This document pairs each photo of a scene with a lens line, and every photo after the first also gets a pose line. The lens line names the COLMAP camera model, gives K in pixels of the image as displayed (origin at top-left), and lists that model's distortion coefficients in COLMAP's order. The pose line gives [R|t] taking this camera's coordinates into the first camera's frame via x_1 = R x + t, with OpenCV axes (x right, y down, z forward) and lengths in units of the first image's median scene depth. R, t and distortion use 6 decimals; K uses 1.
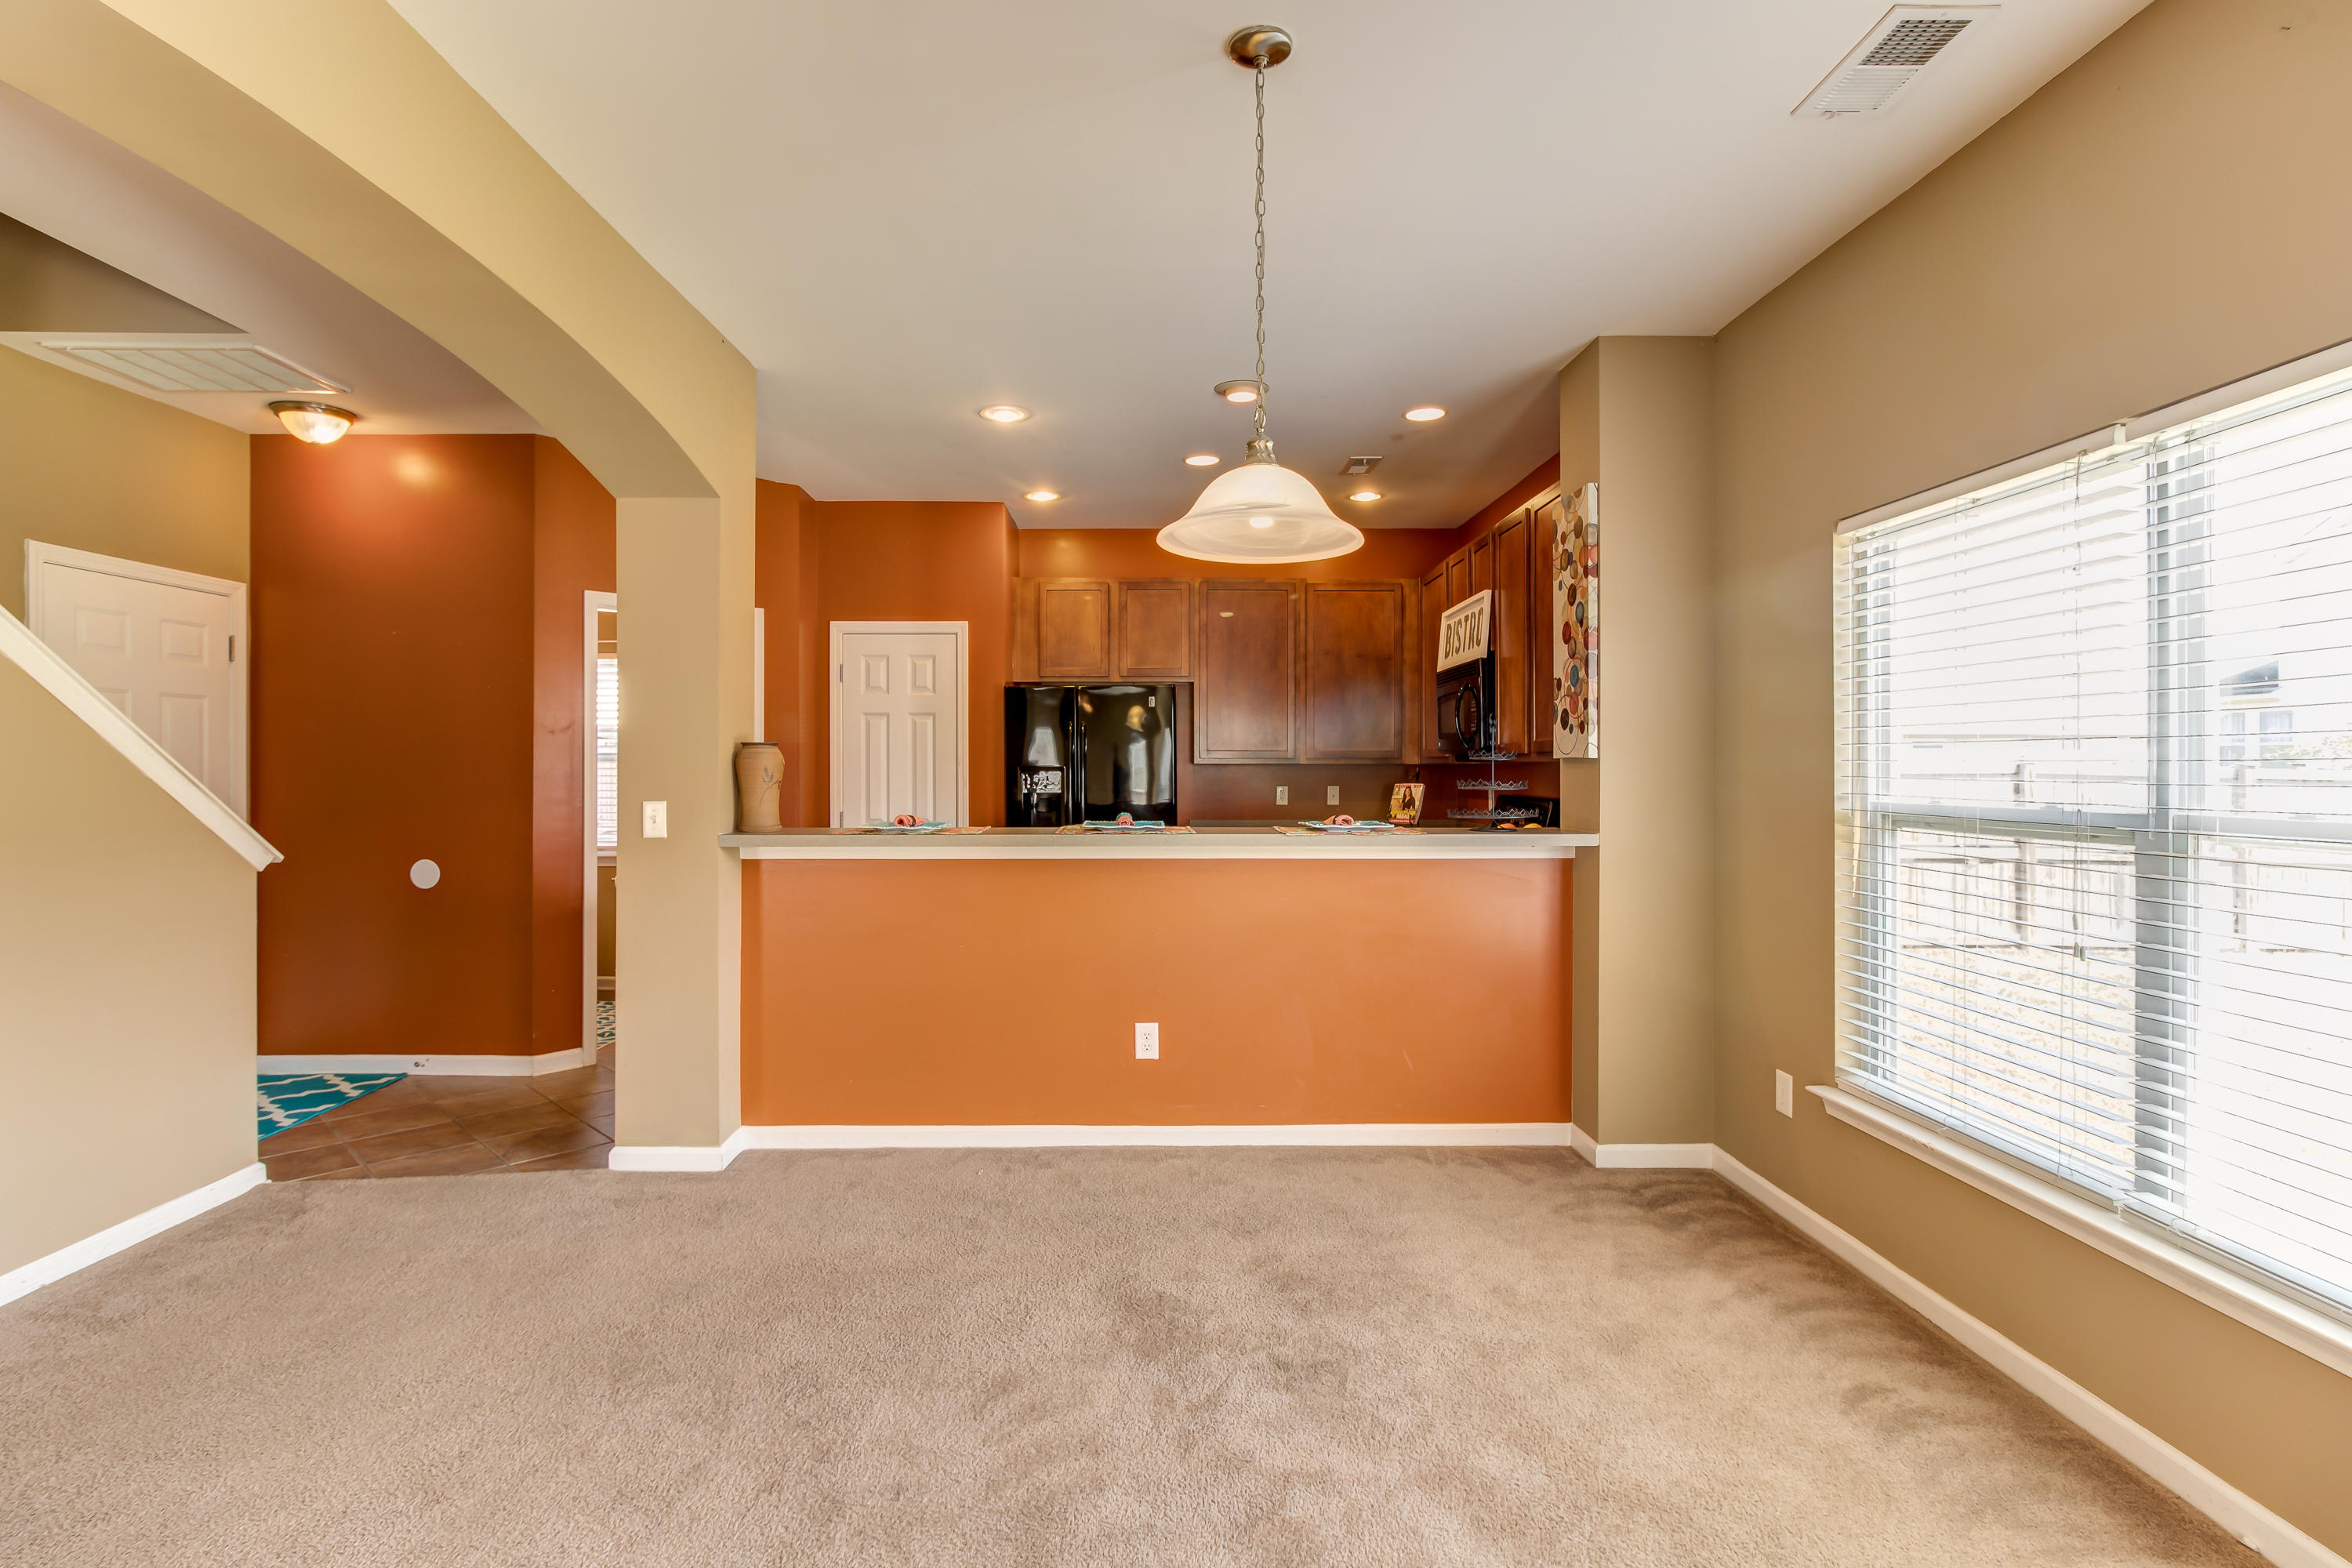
lens RADIAL K [[1132.3, 0, 1170.9], [0, 1132.3, 765.6], [0, 0, 1]] dist [0.000507, 0.000129]
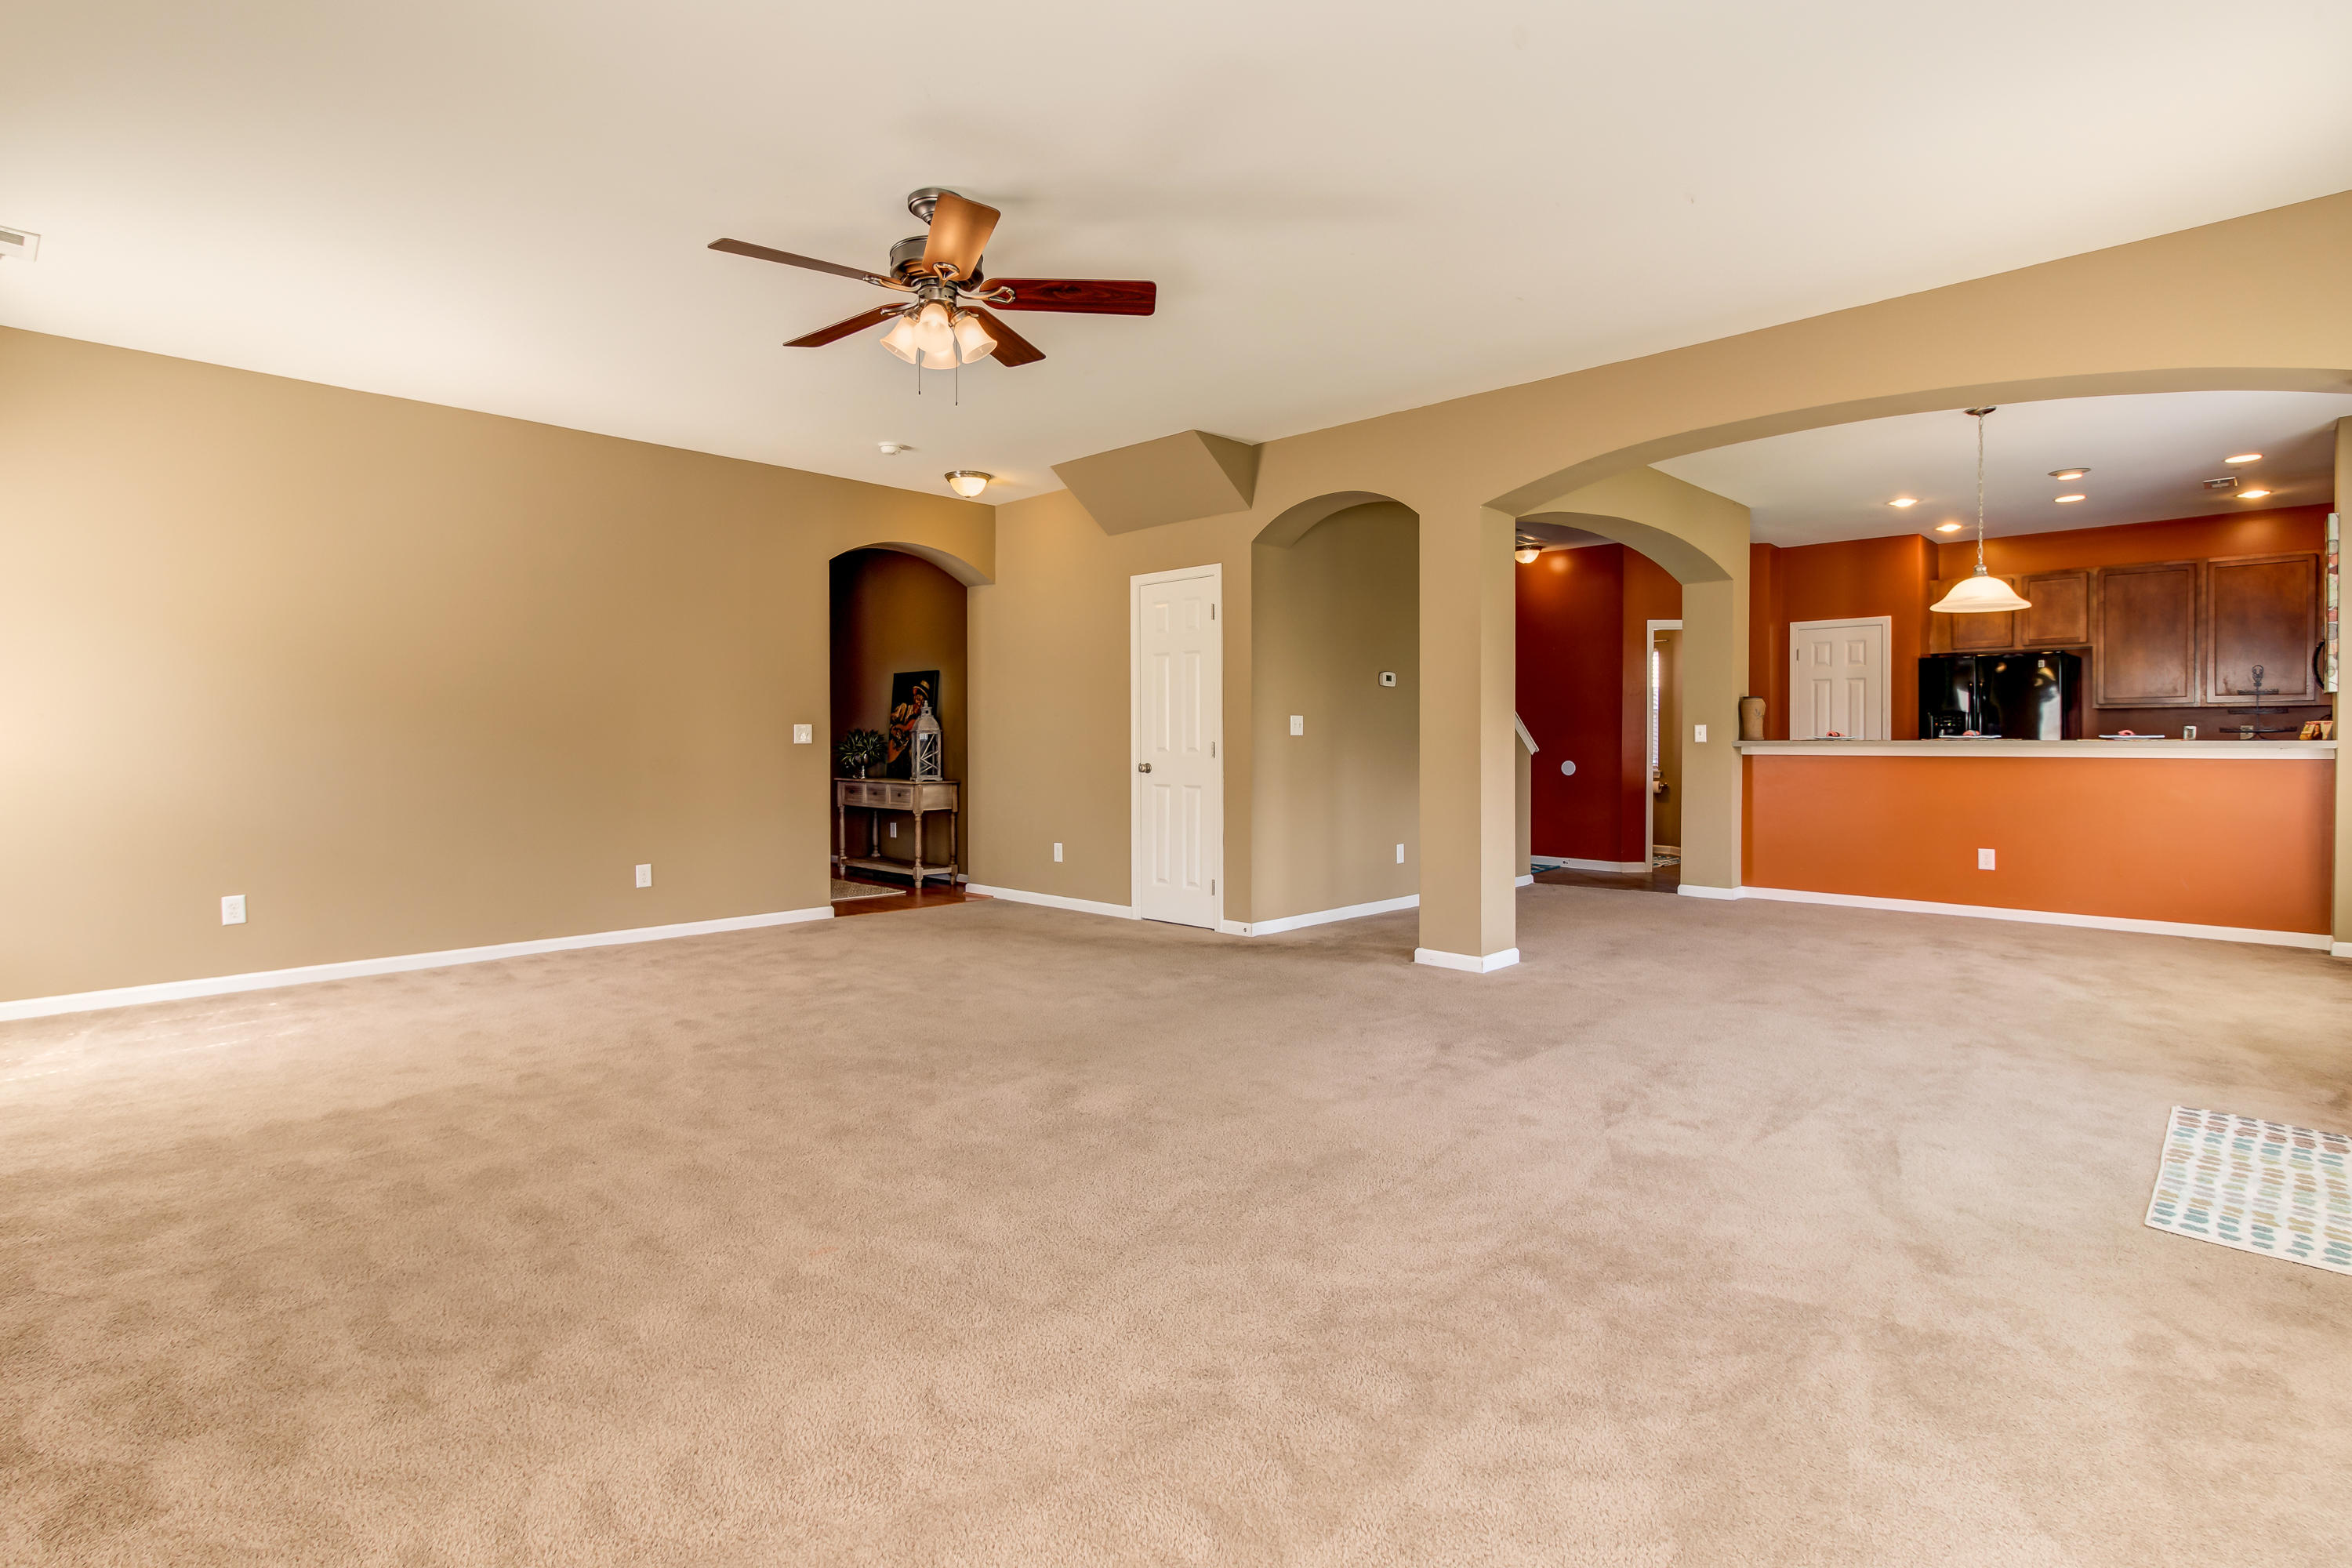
lens RADIAL K [[1086.8, 0, 1148.8], [0, 1086.8, 748.6], [0, 0, 1]] dist [-0.017672, -0.000171]
pose [[0.678587, 0.007509, -0.734482, 0.258177], [0.000734, 0.999940, 0.010901, 0.040705], [0.734520, -0.007937, 0.678541, -0.879955]]
